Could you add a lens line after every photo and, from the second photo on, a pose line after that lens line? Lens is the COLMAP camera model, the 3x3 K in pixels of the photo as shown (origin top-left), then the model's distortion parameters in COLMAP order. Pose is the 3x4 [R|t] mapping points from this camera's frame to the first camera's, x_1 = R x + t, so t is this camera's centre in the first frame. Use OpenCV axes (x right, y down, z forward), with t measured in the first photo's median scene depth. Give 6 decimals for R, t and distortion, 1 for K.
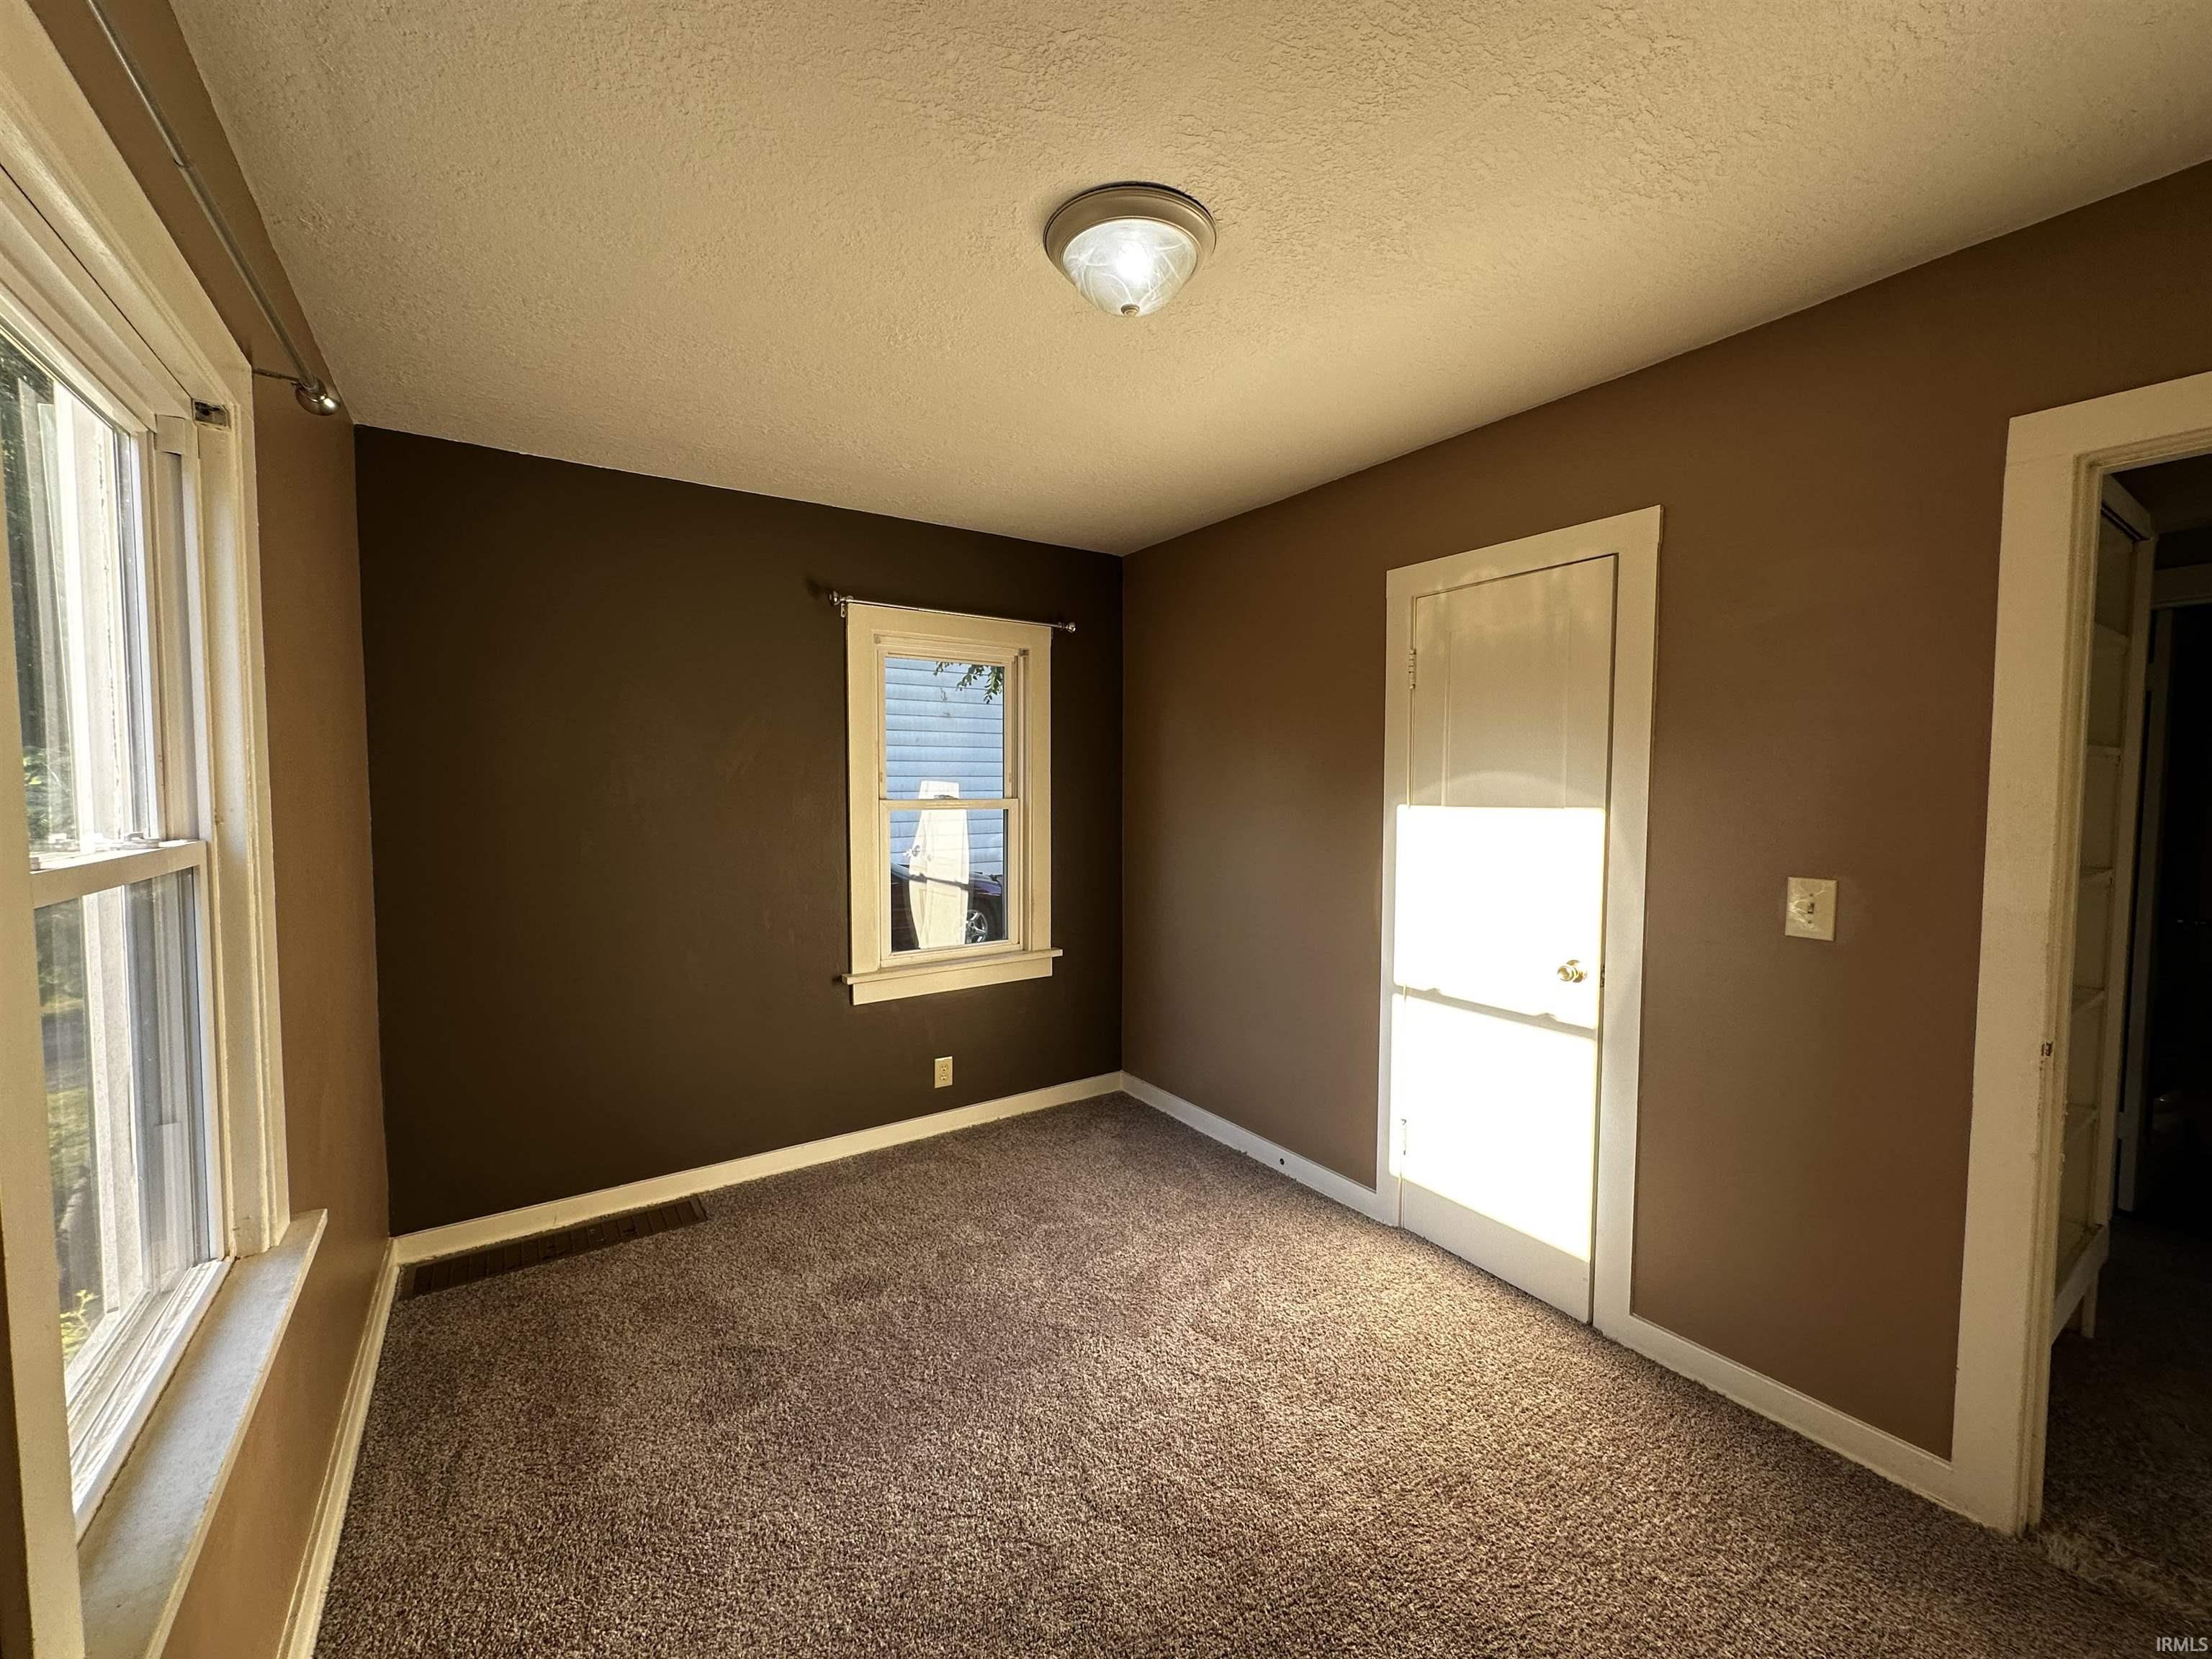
lens RADIAL K [[881.9, 0, 1119.8], [0, 881.9, 835.0], [0, 0, 1]] dist [-0.002893, 0.001035]
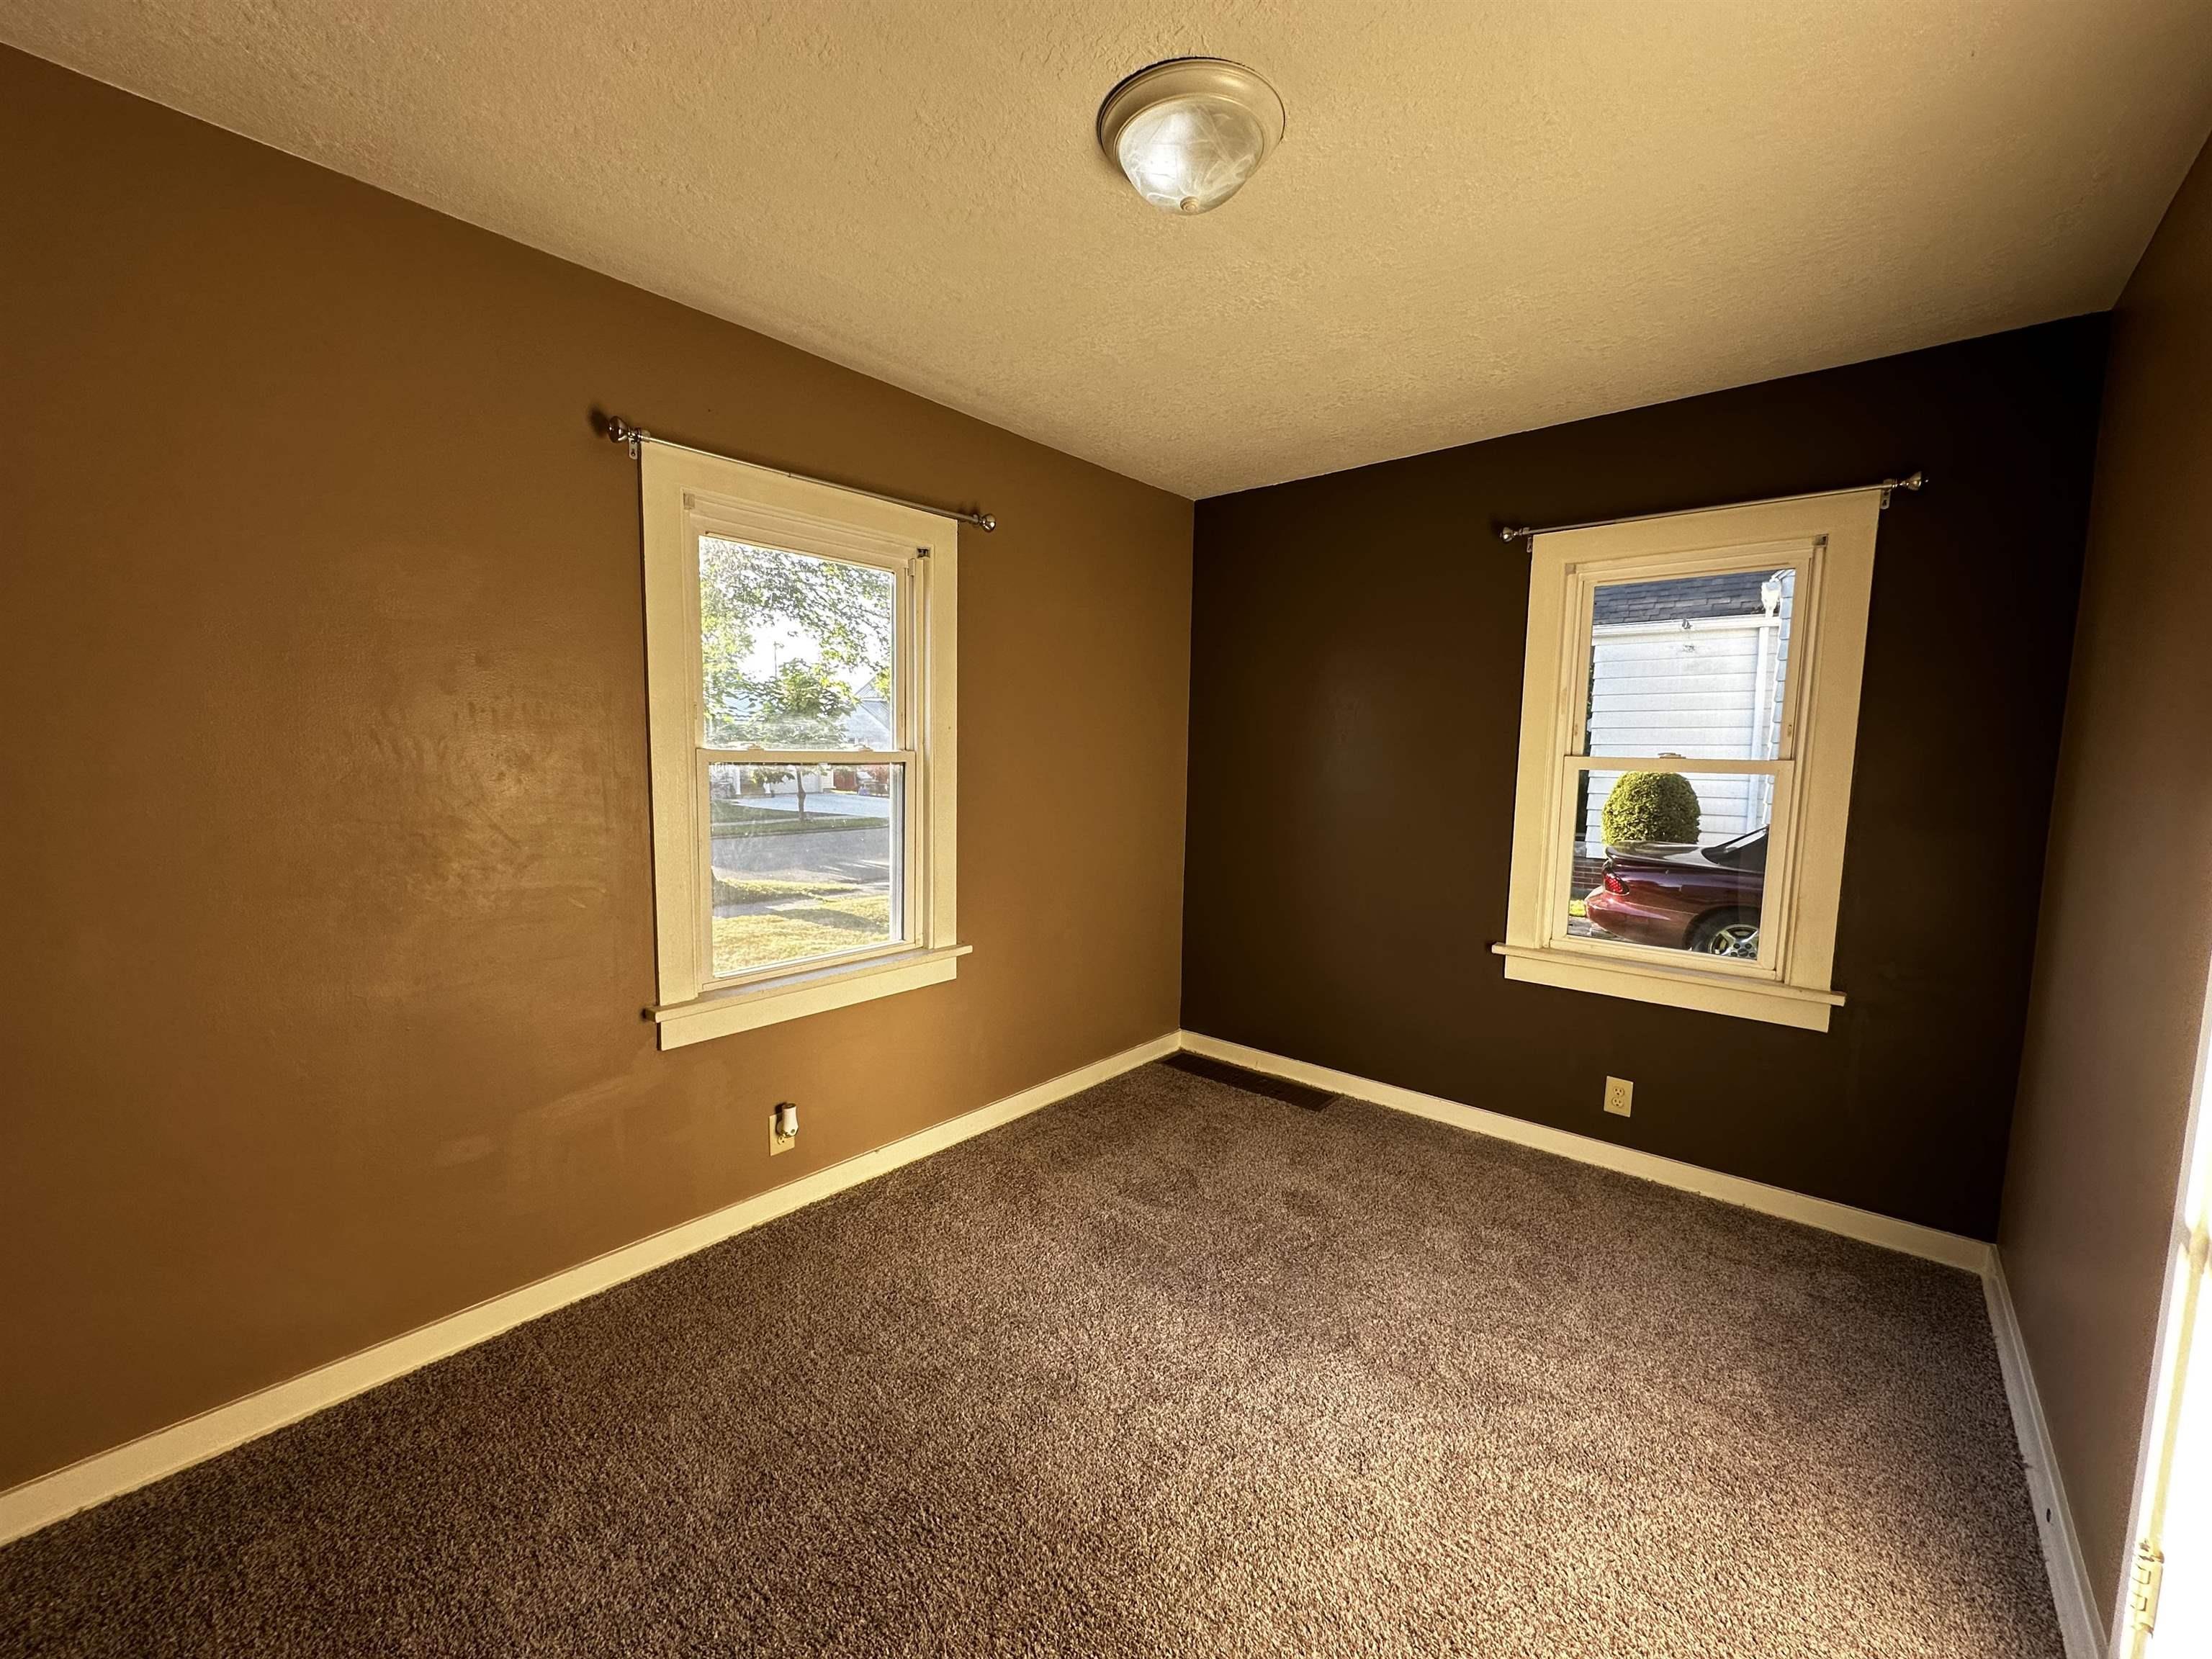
lens RADIAL K [[881.9, 0, 1087.5], [0, 881.9, 836.7], [0, 0, 1]] dist [-0.002893, 0.001035]
pose [[0.245425, 0.103746, -0.963848, 0.528614], [-0.073460, 0.993389, 0.088221, -0.003260], [0.966628, 0.049152, 0.251424, 0.386161]]
